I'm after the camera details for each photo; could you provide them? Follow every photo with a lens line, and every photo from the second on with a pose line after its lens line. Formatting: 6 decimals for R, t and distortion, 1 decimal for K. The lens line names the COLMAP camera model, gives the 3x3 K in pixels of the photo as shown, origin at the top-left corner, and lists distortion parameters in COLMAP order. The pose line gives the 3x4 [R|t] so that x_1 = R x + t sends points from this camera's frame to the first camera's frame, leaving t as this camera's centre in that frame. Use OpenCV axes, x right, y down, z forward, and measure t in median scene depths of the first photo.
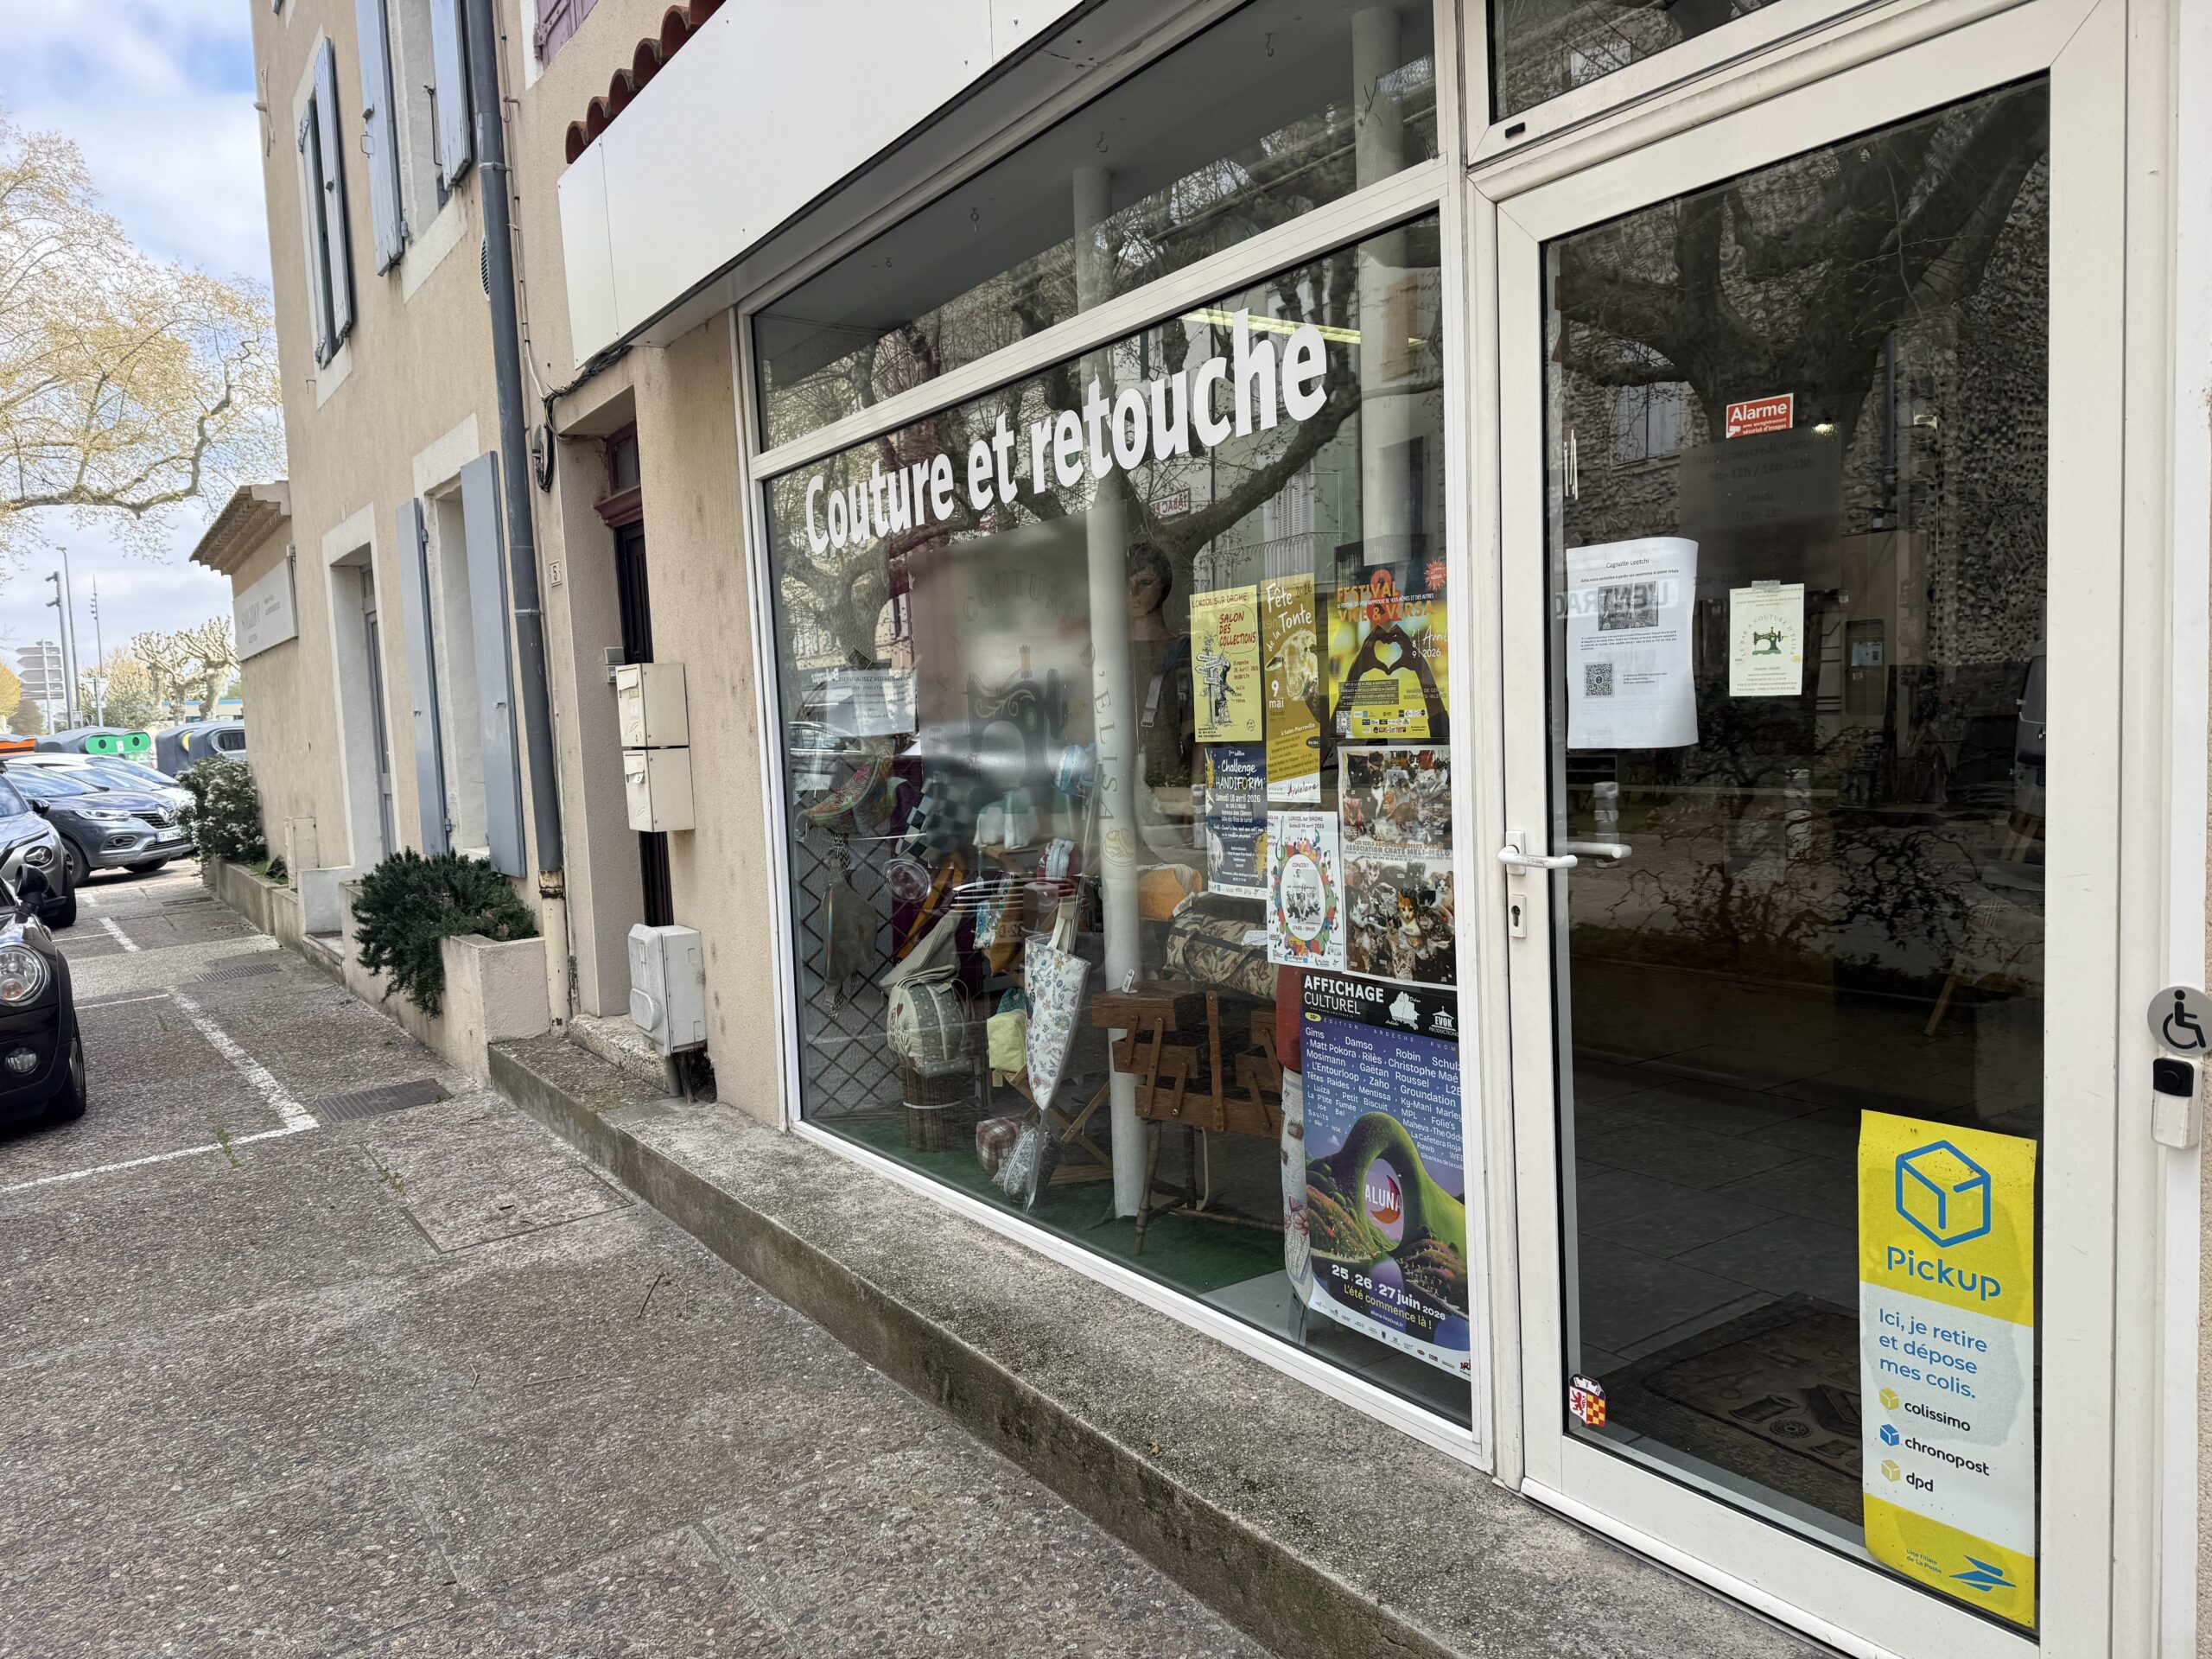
lens RADIAL K [[1493.0, 0, 1115.3], [0, 1493.0, 833.9], [0, 0, 1]] dist [0.085978, -0.130453]
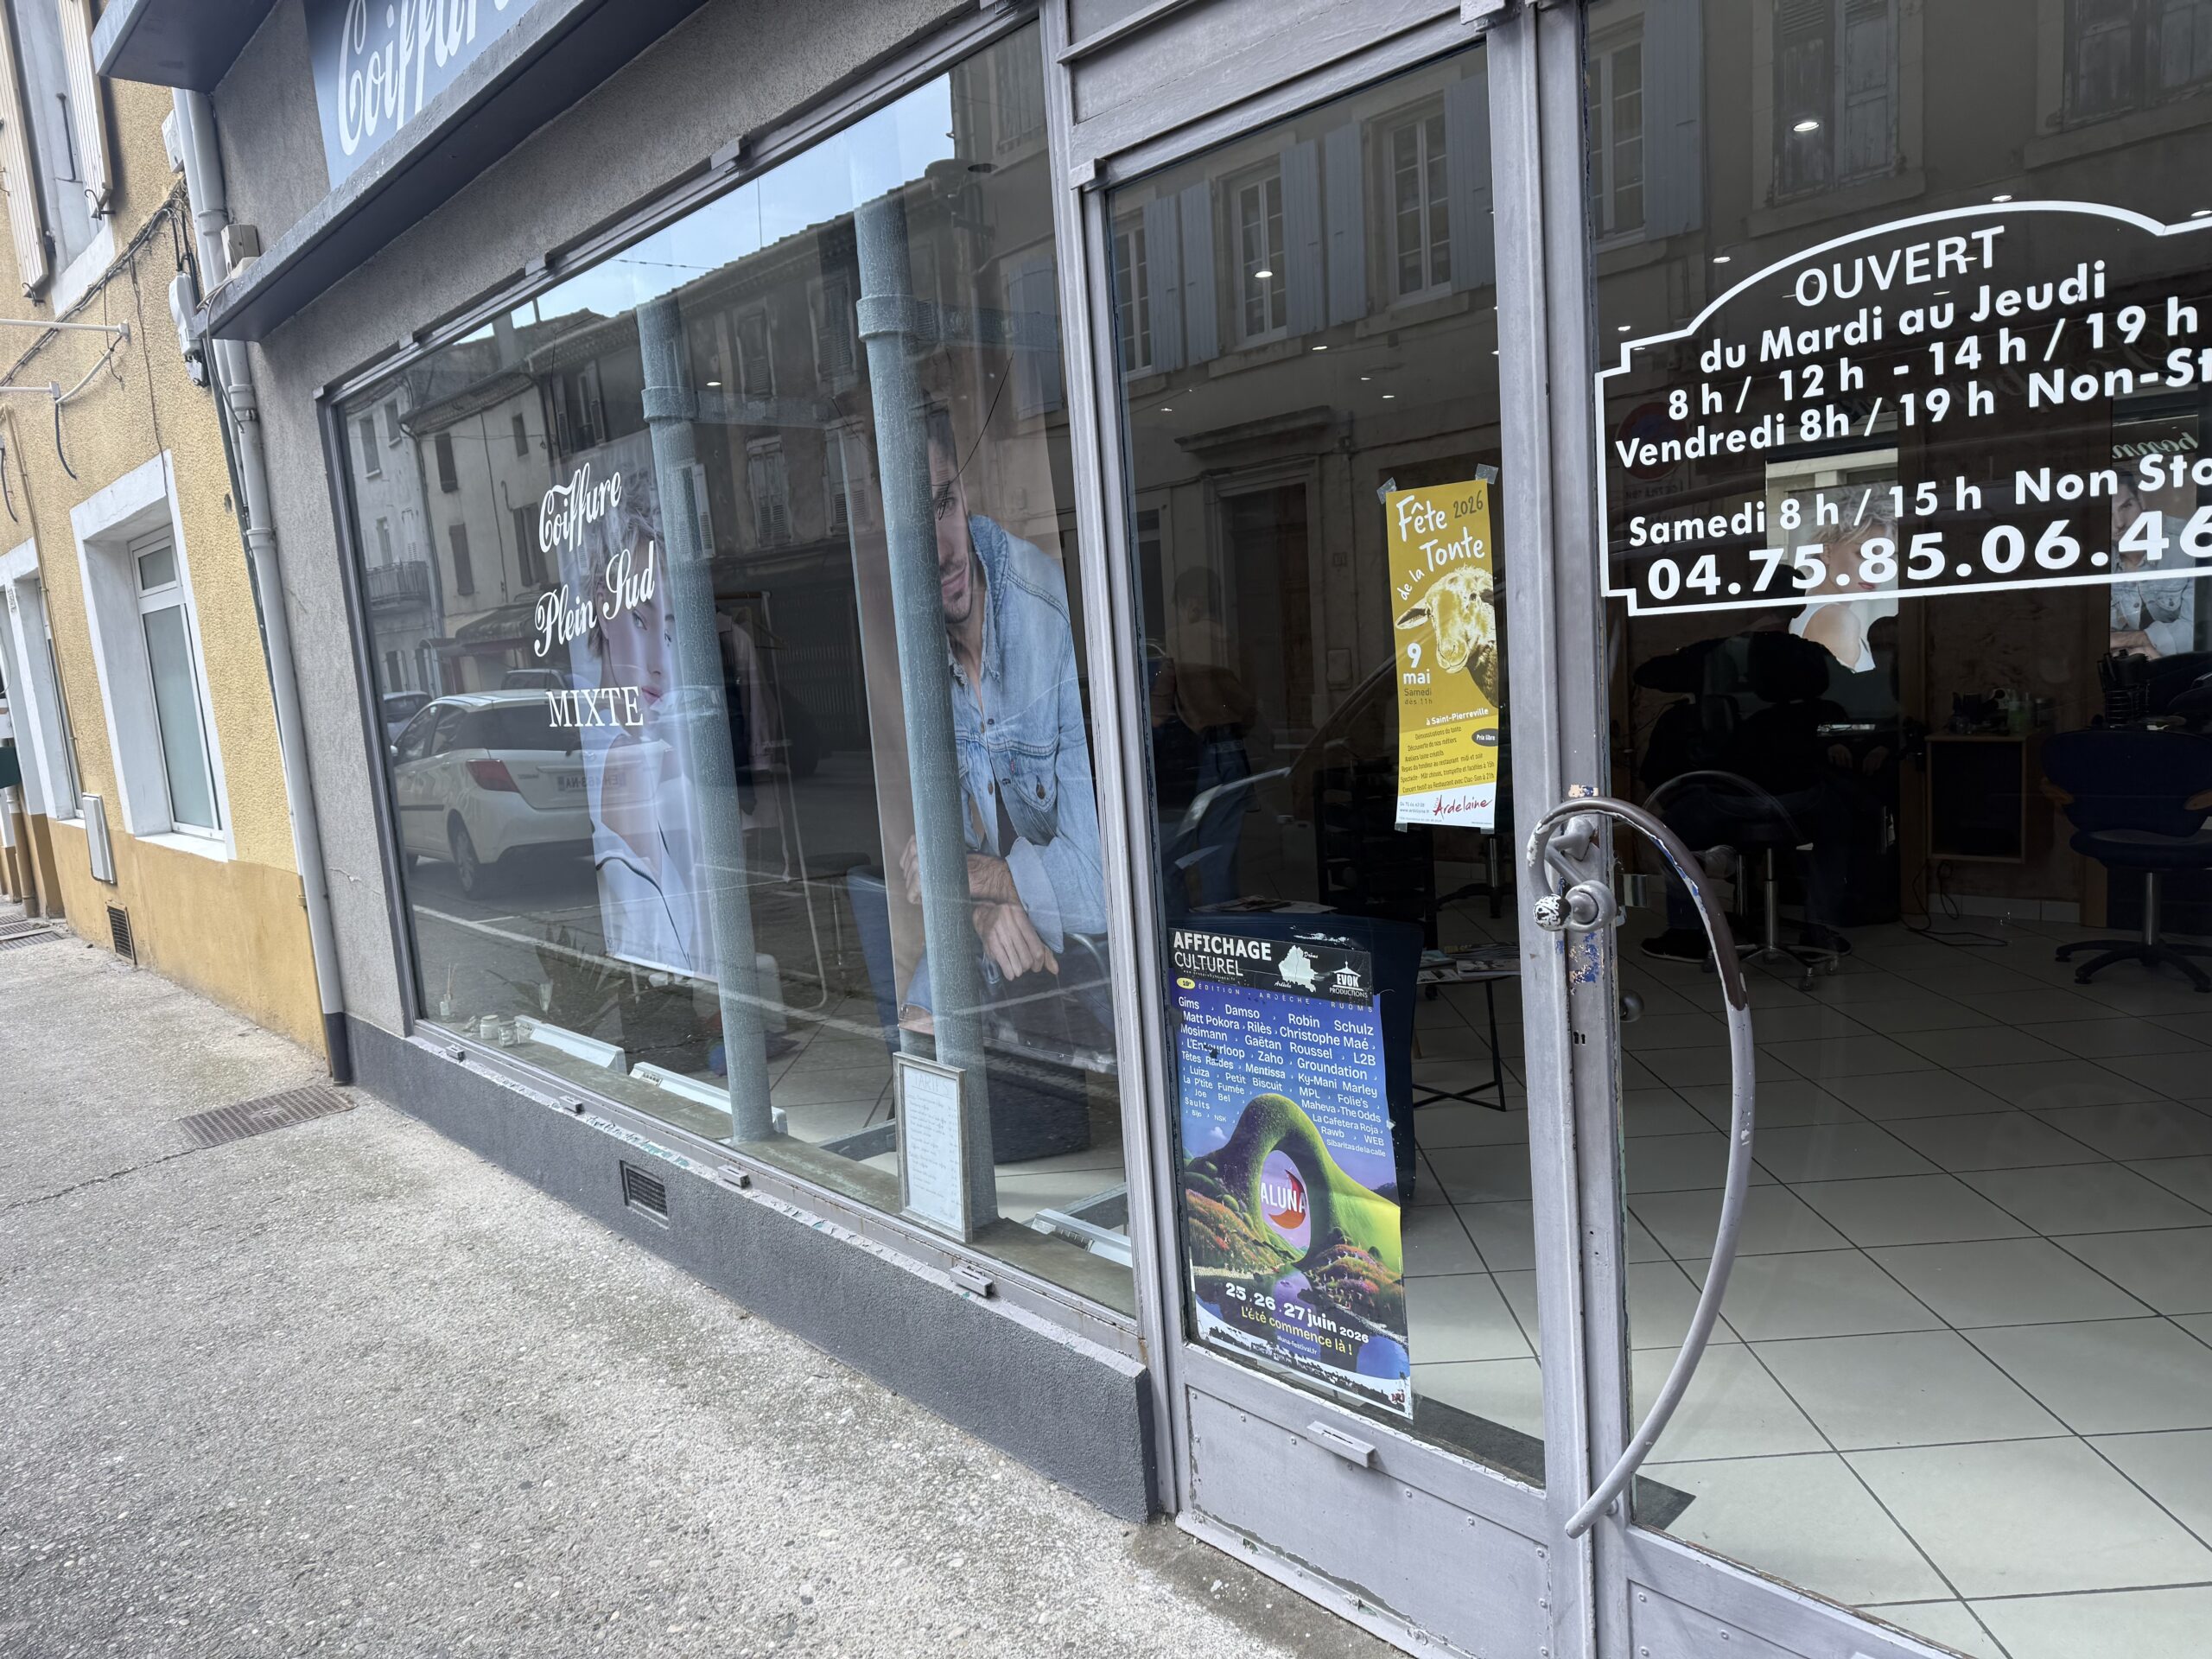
lens RADIAL K [[1522.8, 0, 1109.3], [0, 1522.8, 843.9], [0, 0, 1]] dist [0.045287, -0.055816]
pose [[0.994164, -0.042065, 0.099337, 0.008869], [0.038772, 0.998640, 0.034852, 0.011478], [-0.100668, -0.030797, 0.994443, 0.123792]]
